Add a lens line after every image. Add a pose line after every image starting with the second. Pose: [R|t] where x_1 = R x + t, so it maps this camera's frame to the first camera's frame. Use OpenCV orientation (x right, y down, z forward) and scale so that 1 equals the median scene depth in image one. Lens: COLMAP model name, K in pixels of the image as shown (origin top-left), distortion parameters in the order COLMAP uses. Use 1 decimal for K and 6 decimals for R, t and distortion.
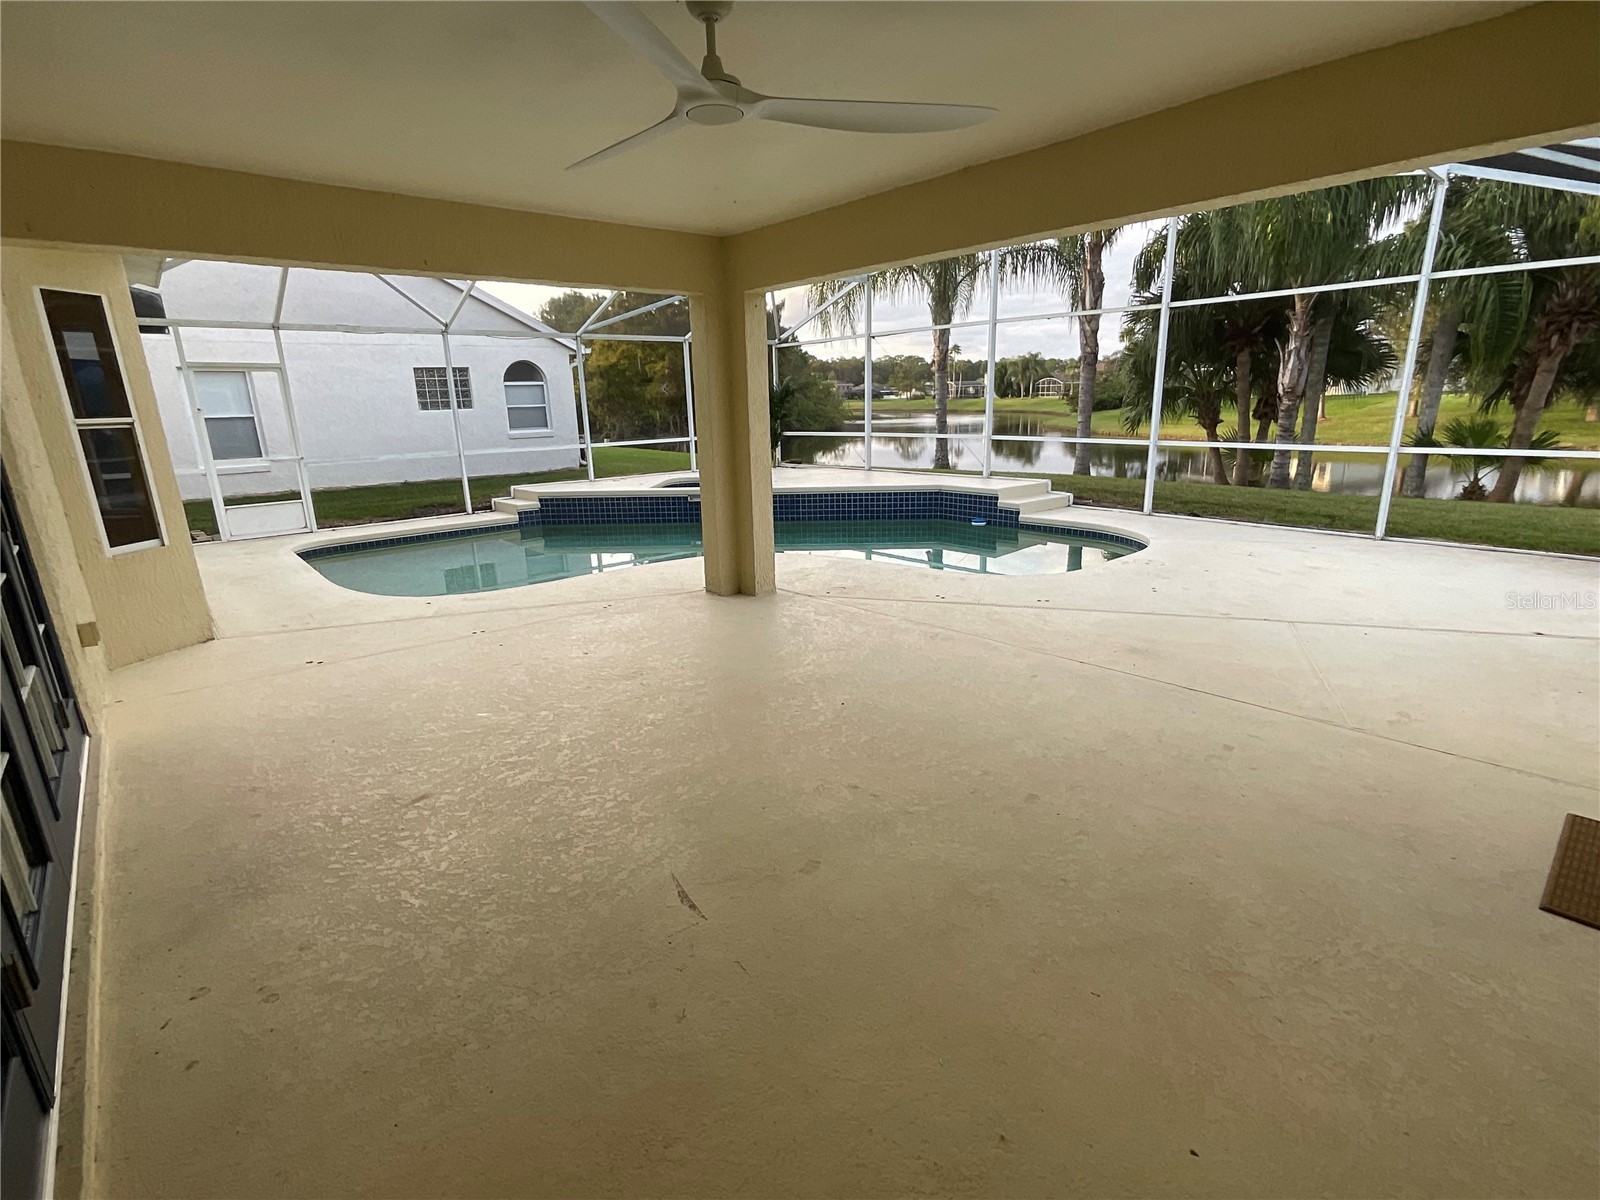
lens RADIAL K [[760.3, 0, 804.0], [0, 760.3, 601.1], [0, 0, 1]] dist [-0.011404, 0.006887]
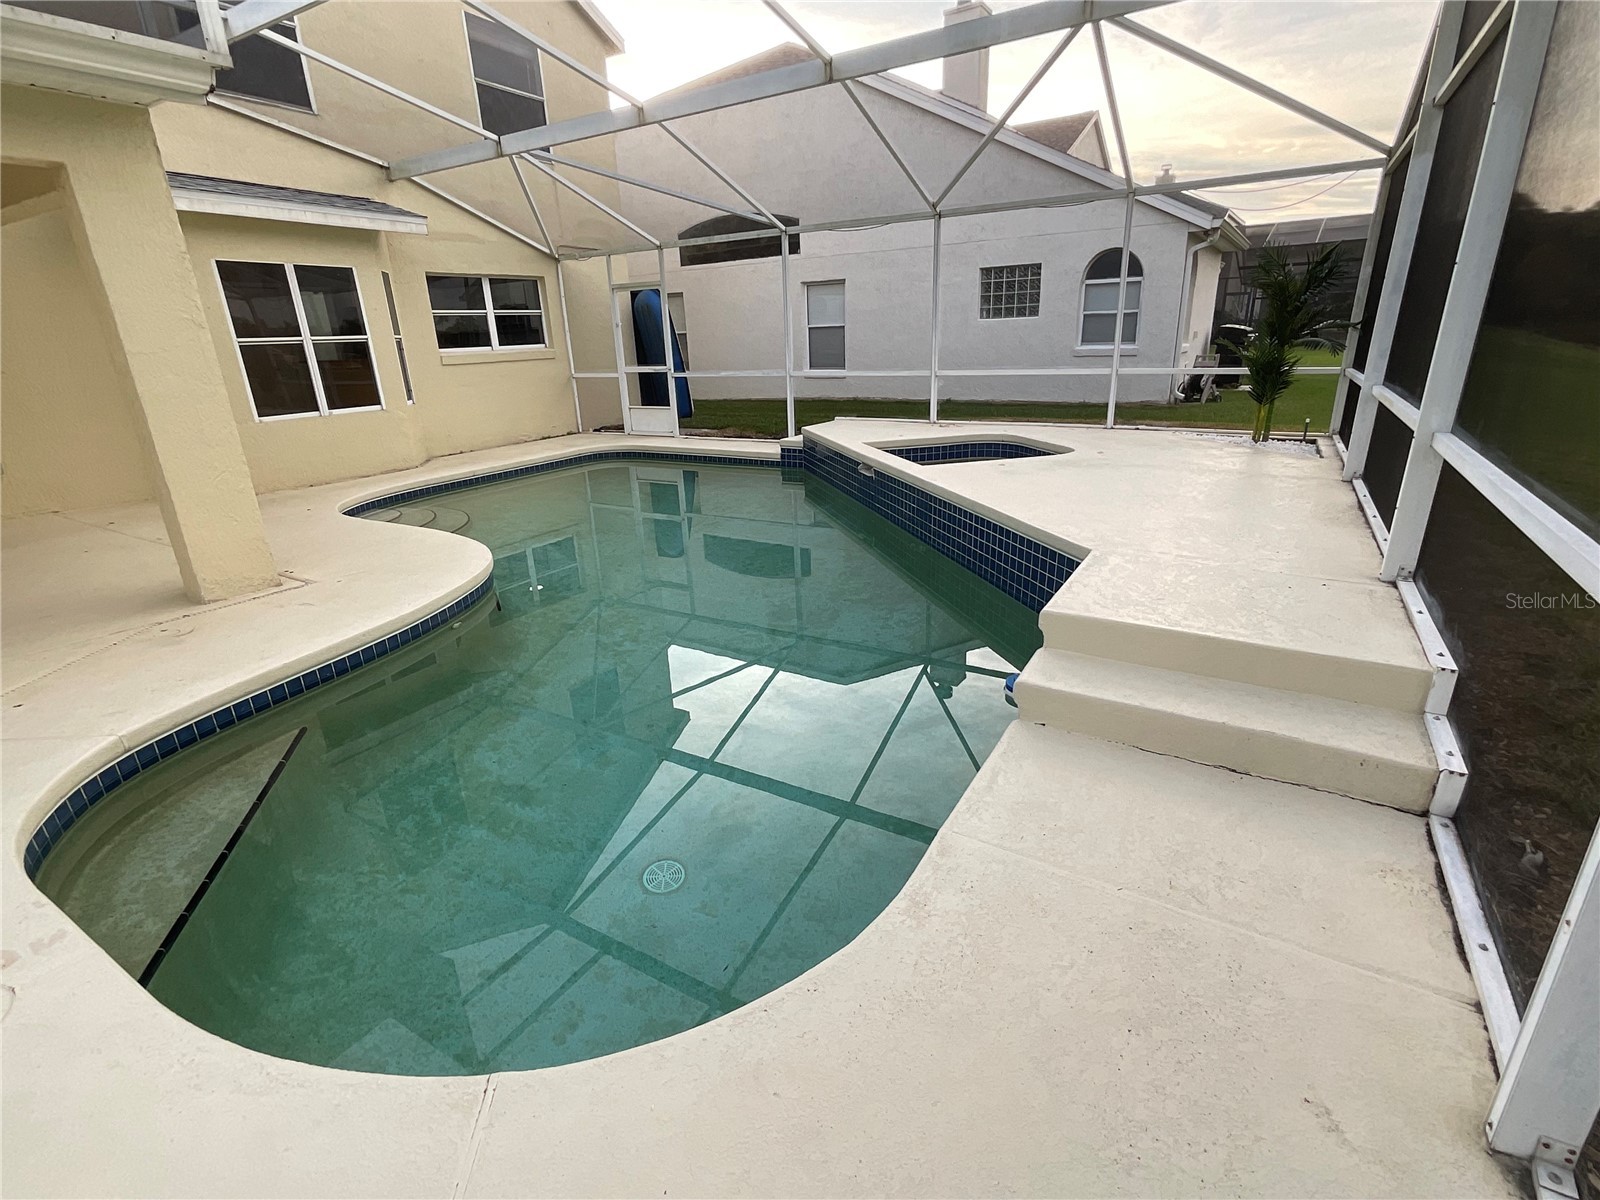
lens RADIAL K [[760.3, 0, 798.0], [0, 760.3, 605.9], [0, 0, 1]] dist [-0.011404, 0.006887]
pose [[0.304795, 0.336305, -0.891066, 0.324822], [-0.219997, 0.935142, 0.277688, -0.140605], [0.926661, 0.111394, 0.359013, 0.535063]]
